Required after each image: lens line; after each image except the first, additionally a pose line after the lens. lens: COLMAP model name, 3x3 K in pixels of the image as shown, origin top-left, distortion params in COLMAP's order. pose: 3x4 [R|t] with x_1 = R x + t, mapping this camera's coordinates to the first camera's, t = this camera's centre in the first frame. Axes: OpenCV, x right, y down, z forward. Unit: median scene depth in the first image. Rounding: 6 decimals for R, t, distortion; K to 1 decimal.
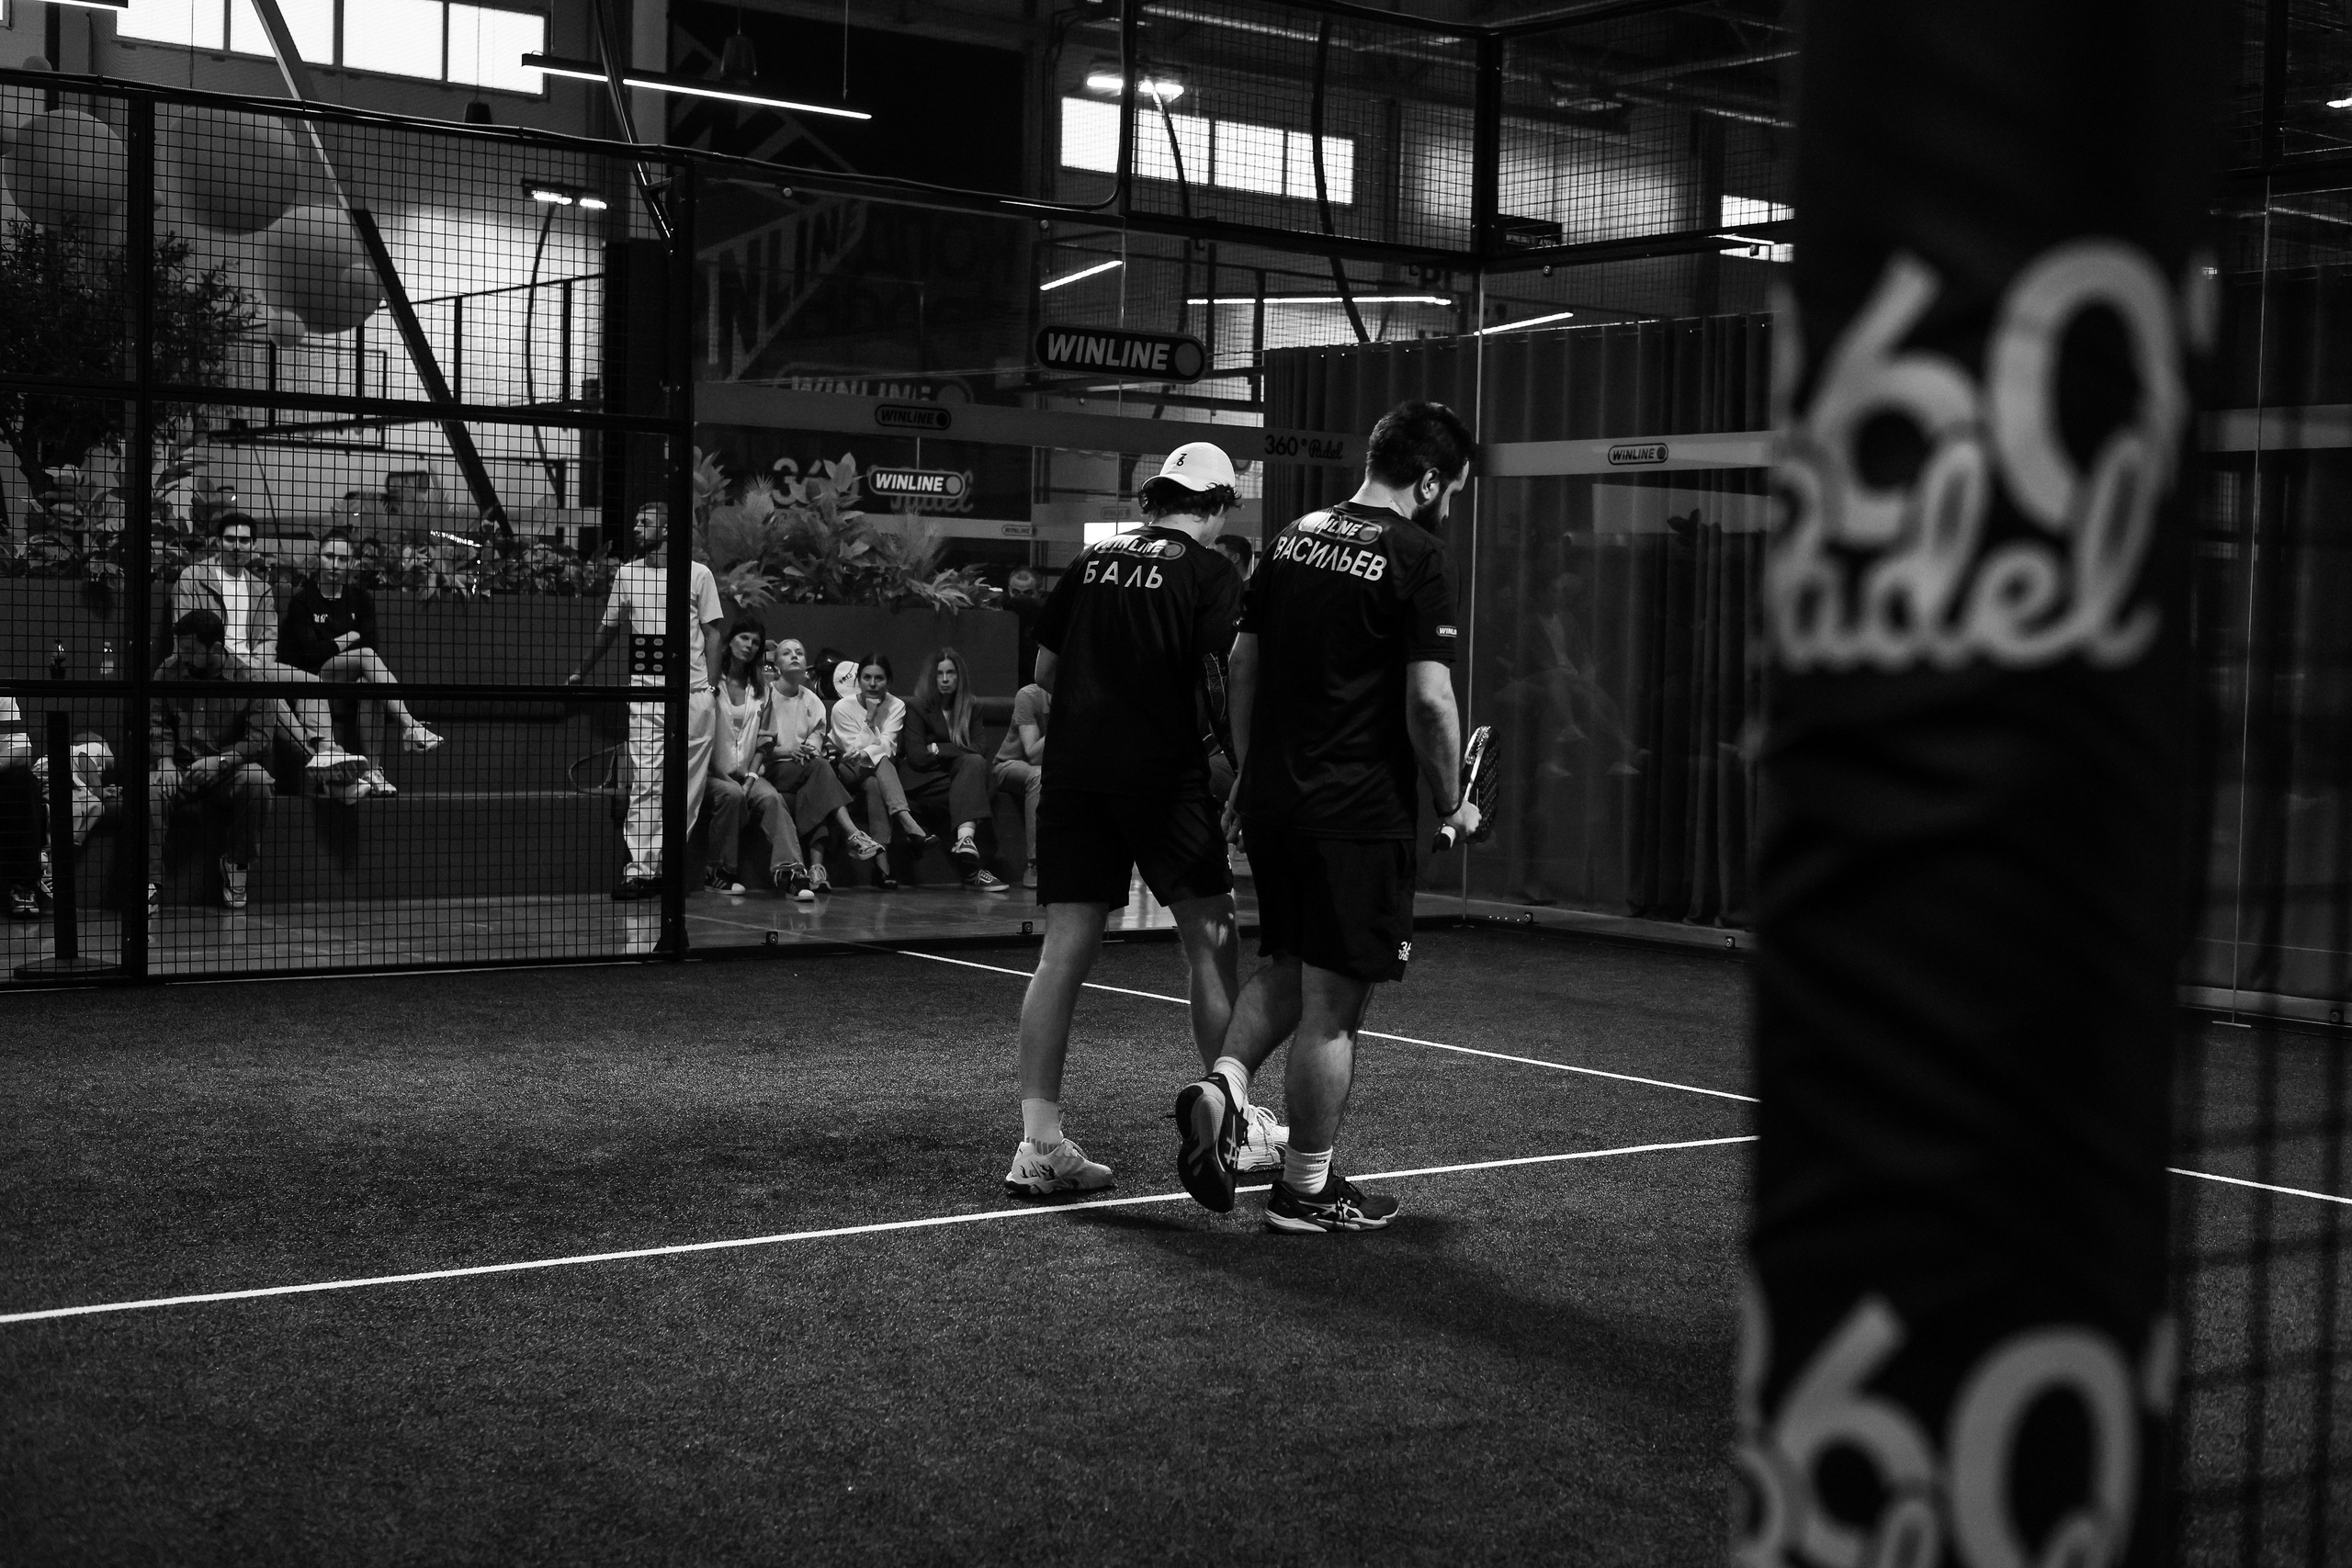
lens RADIAL K [[3230.1, 0, 1165.8], [0, 3230.1, 788.6], [0, 0, 1]] dist [0.017429, 0.000000]
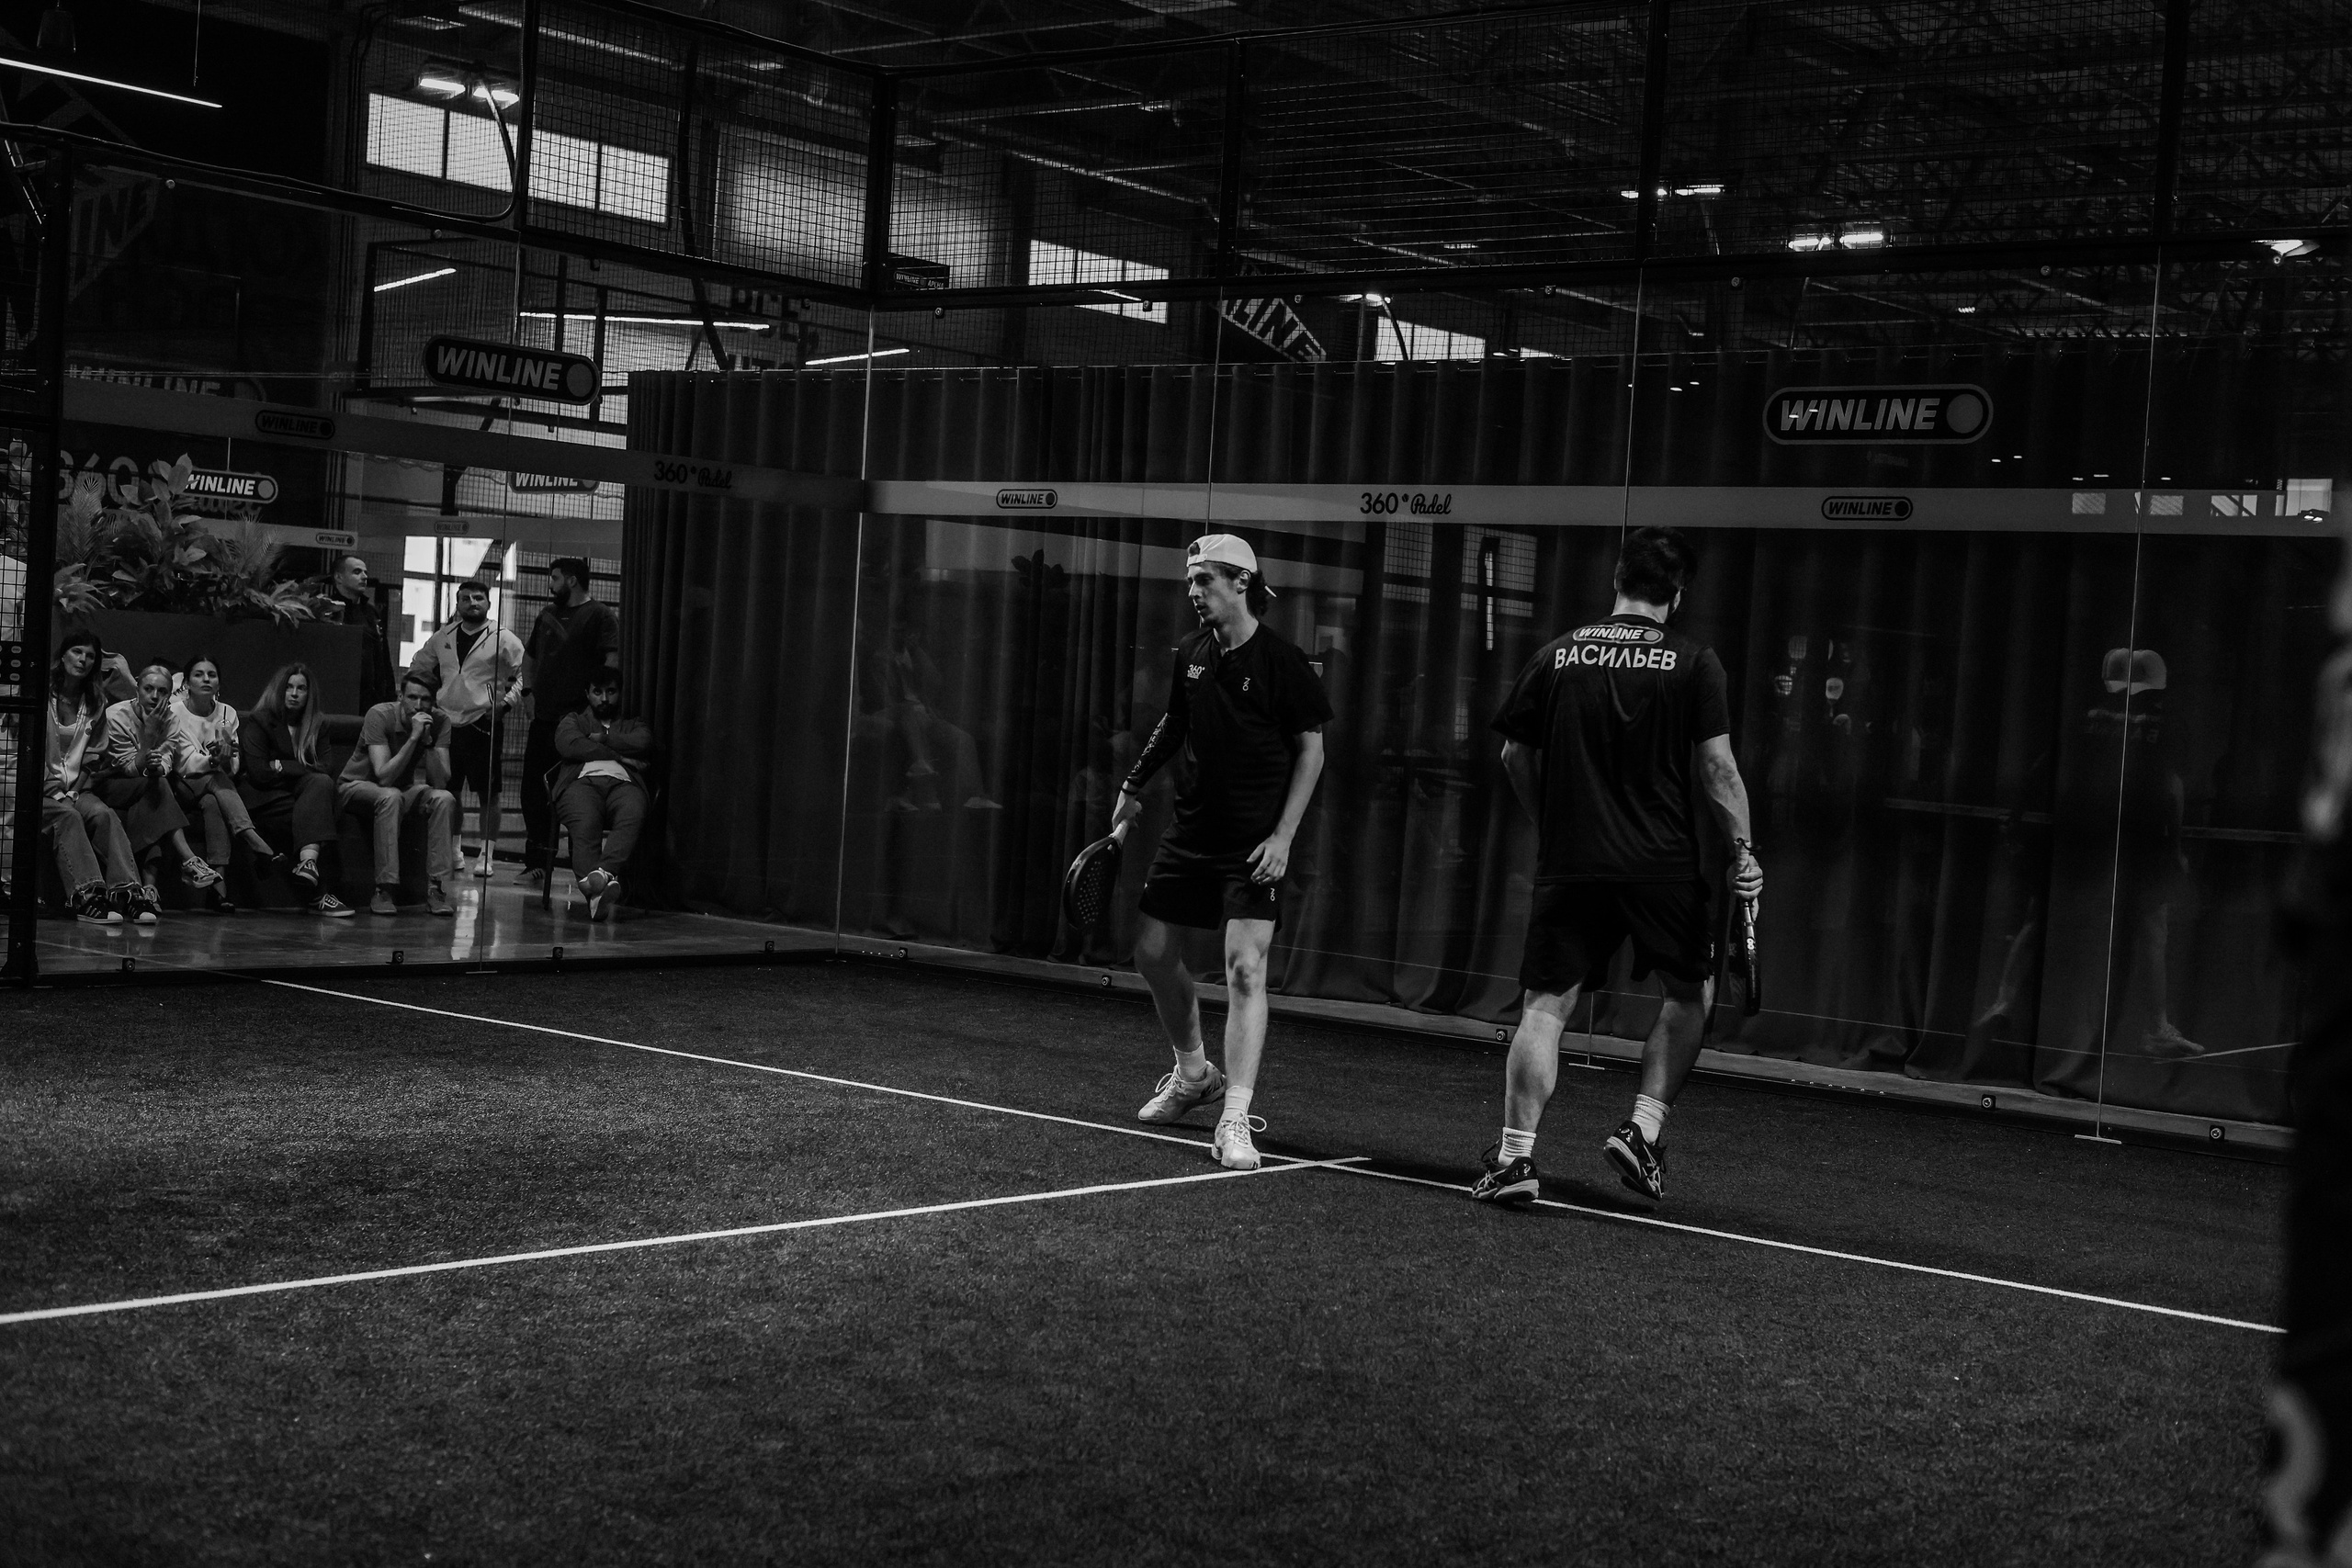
lens RADIAL K [[3230.1, 0, 1177.1], [0, 3230.1, 778.3], [0, 0, 1]] dist [0.017429, 0.000000]
pose [[0.973635, 0.027815, 0.226410, -0.035969], [-0.025277, 0.999581, -0.014101, -0.002648], [-0.226707, 0.008006, 0.973930, 0.002057]]
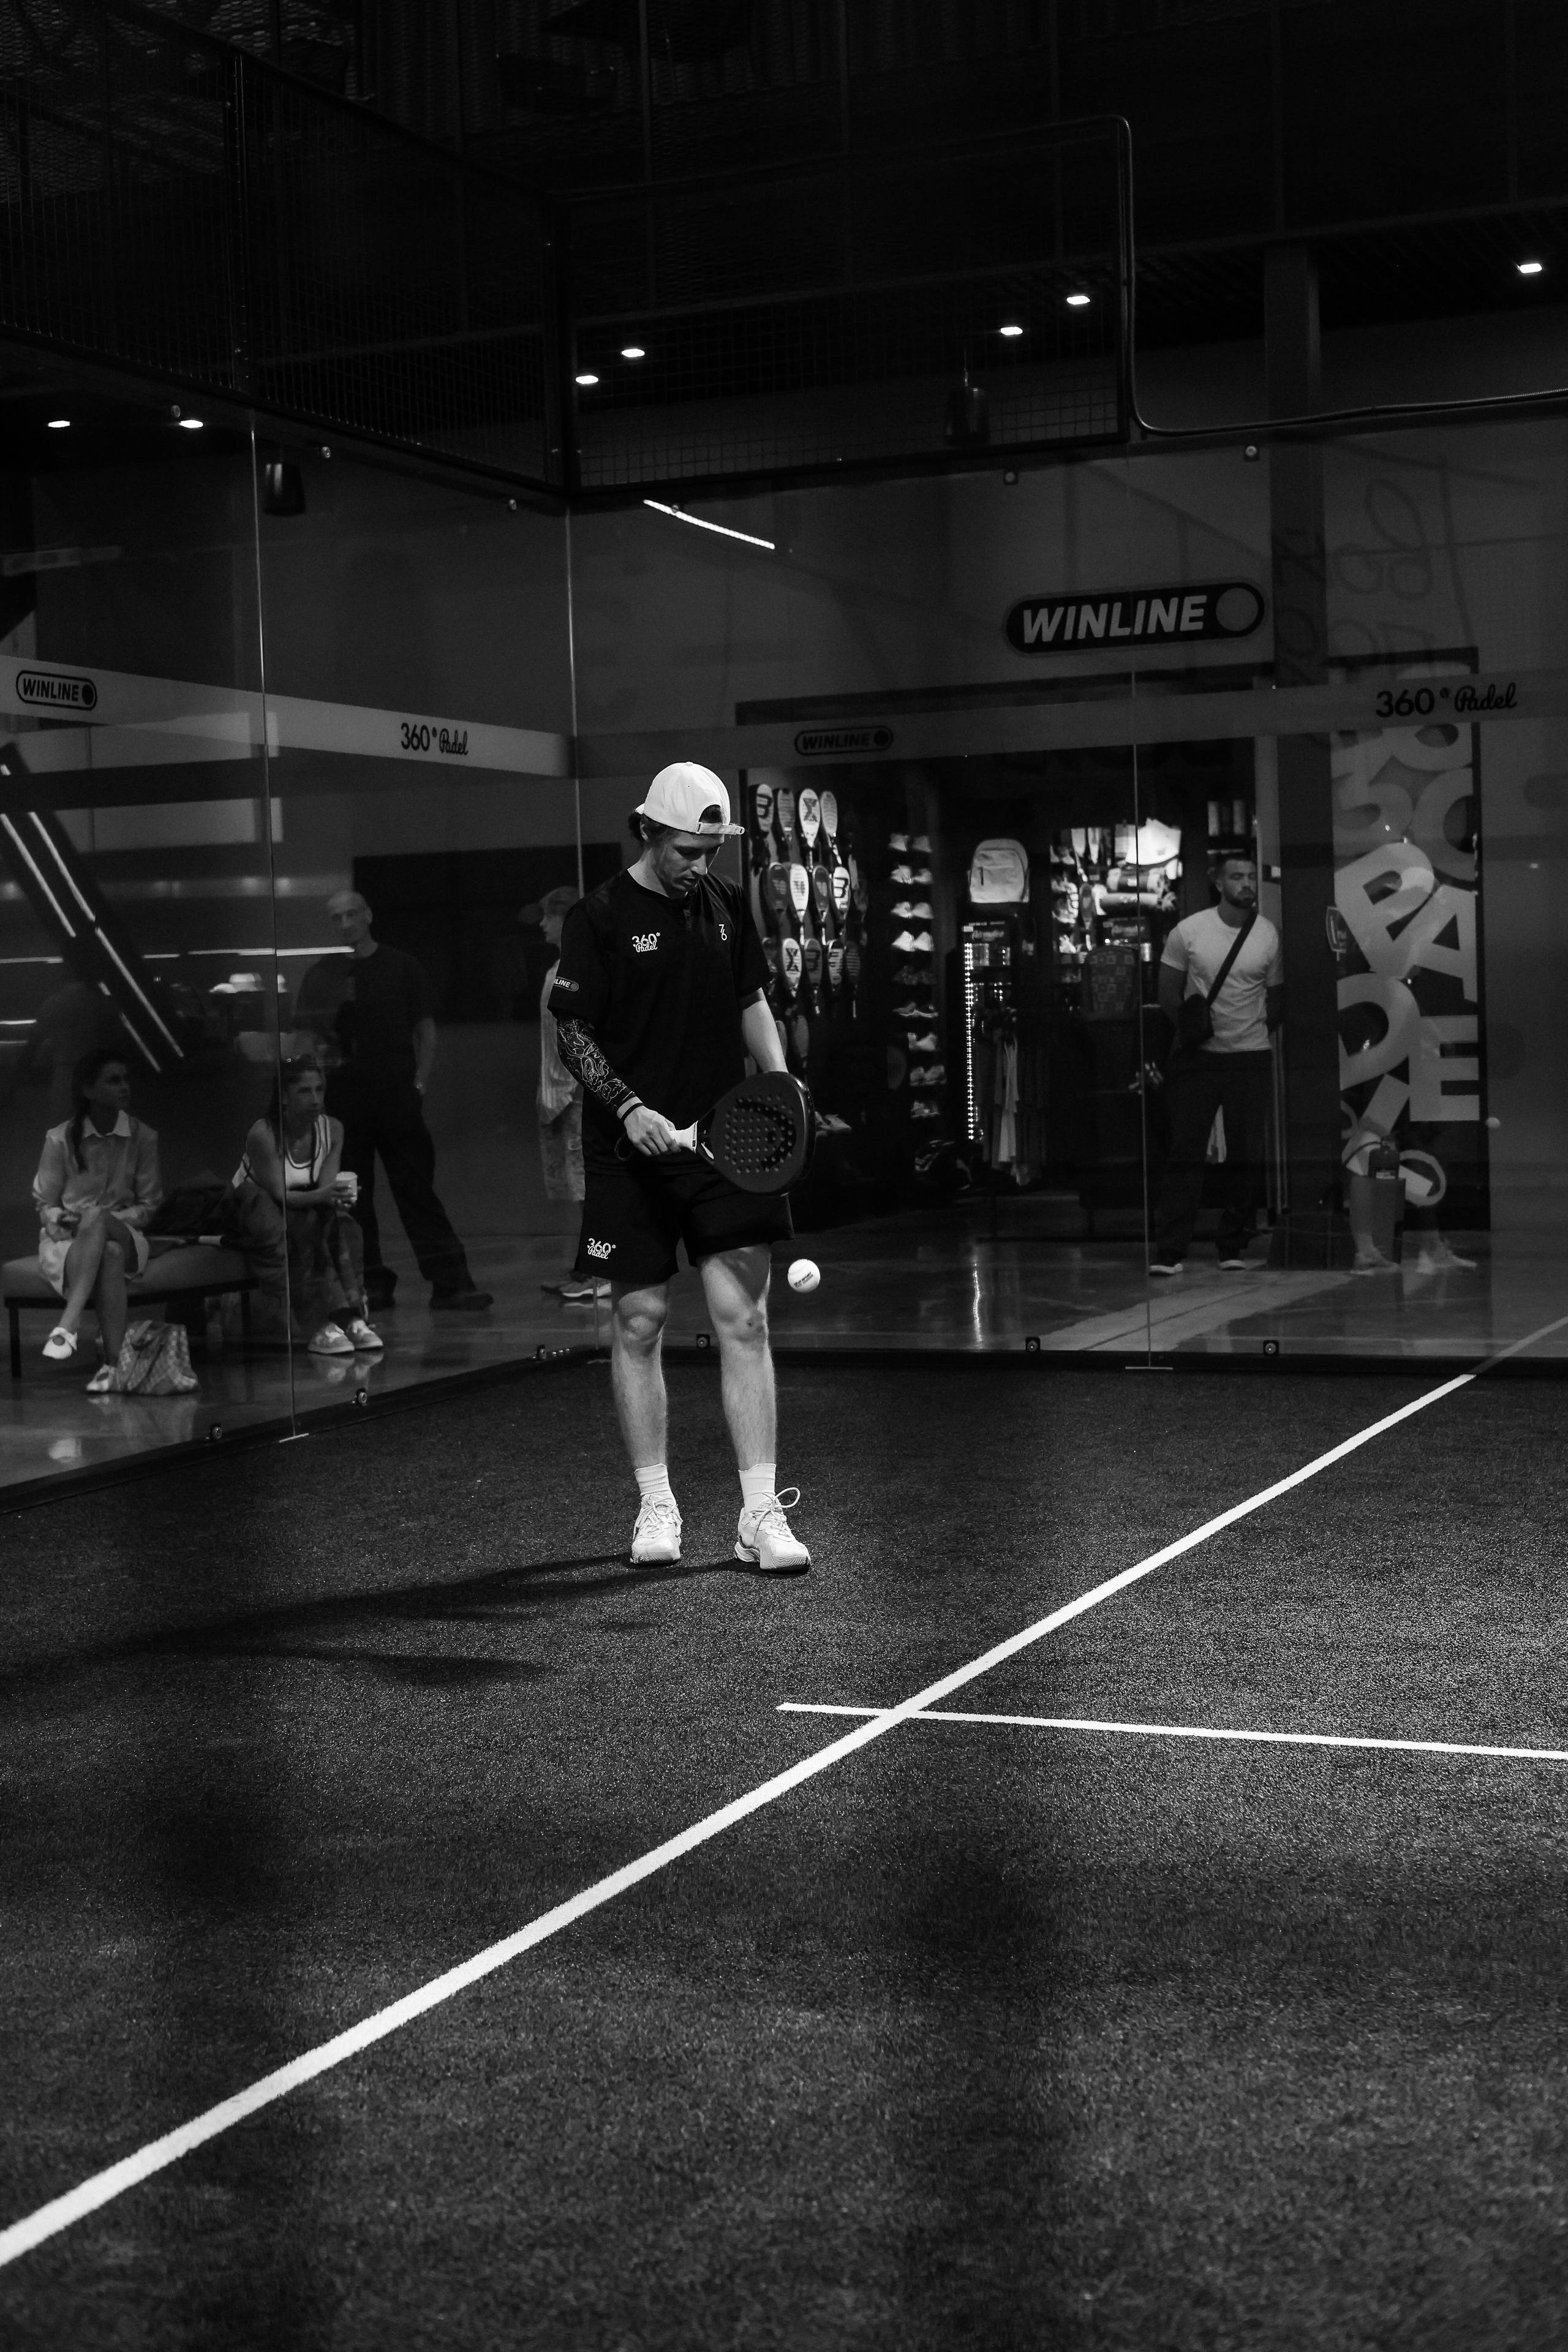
lens RADIAL K [[3230.4, 0, 771.9], [0, 3230.4, 1179.9], [0, 0, 1]] dist [0.017429, 0.000000]
pose [[0.488039, 0.003114, -0.872816, 0.622580], [0.007141, 0.999946, 0.007560, -0.006141], [0.872793, -0.009923, 0.487990, 0.542888]]
